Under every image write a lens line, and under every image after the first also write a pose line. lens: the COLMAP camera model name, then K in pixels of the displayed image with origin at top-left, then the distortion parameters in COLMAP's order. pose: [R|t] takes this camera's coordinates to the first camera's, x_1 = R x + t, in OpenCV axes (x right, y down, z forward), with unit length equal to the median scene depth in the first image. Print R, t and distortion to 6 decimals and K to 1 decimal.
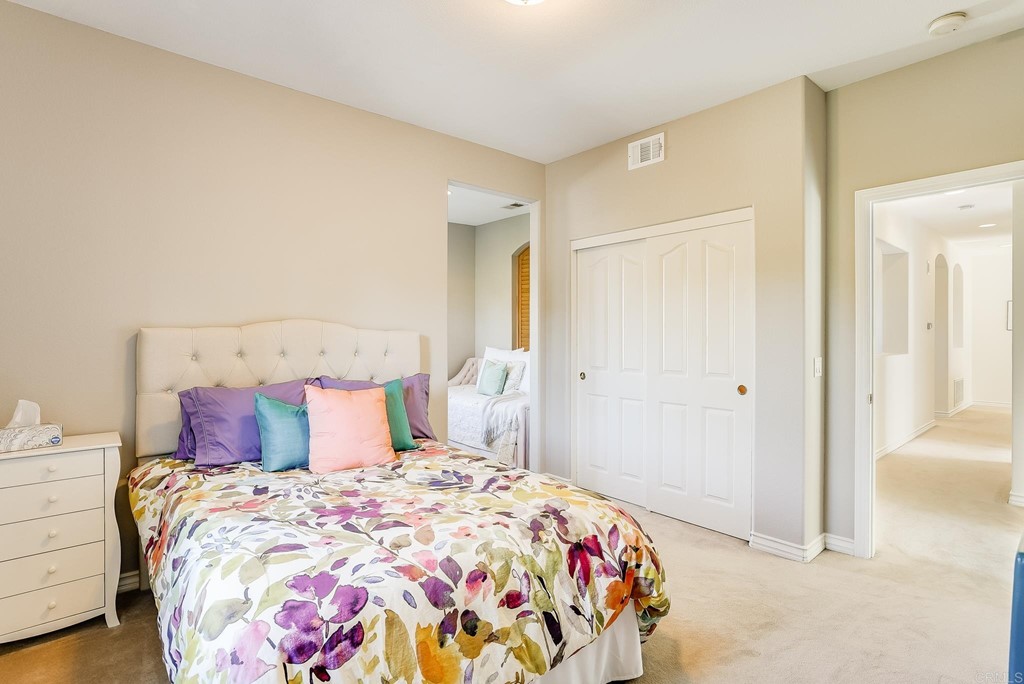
lens RADIAL K [[478.4, 0, 511.4], [0, 478.4, 338.8], [0, 0, 1]] dist [-0.001098, 0.000150]
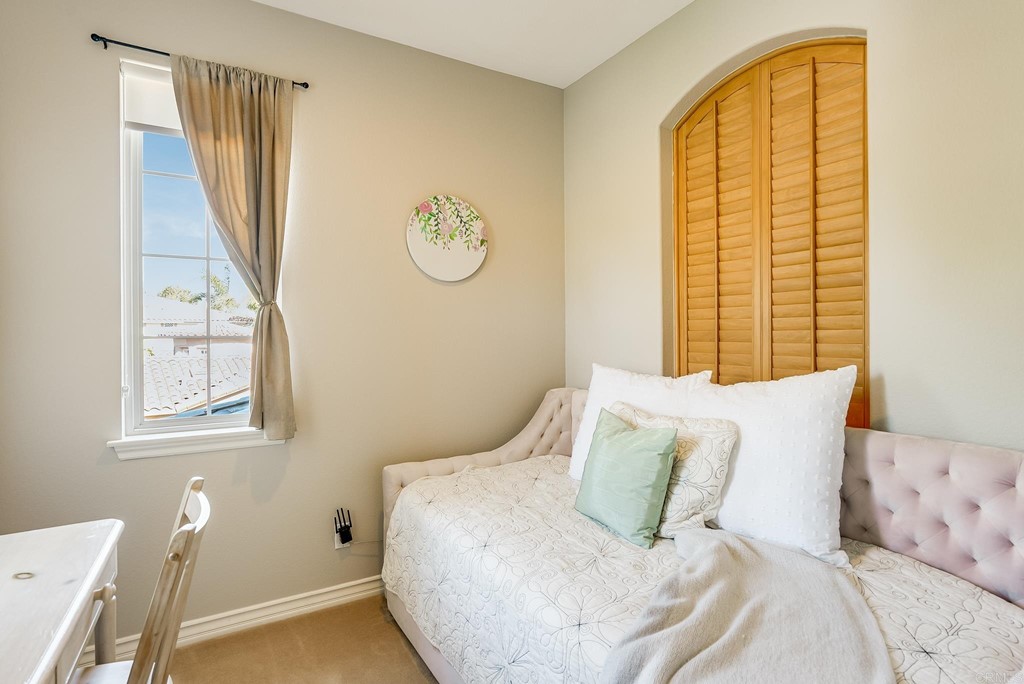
lens RADIAL K [[478.4, 0, 510.8], [0, 478.4, 337.6], [0, 0, 1]] dist [-0.001098, 0.000150]
pose [[0.982987, -0.004510, -0.183621, -0.063237], [0.005024, 0.999985, 0.002333, -0.008131], [0.183608, -0.003215, 0.982994, 0.795305]]
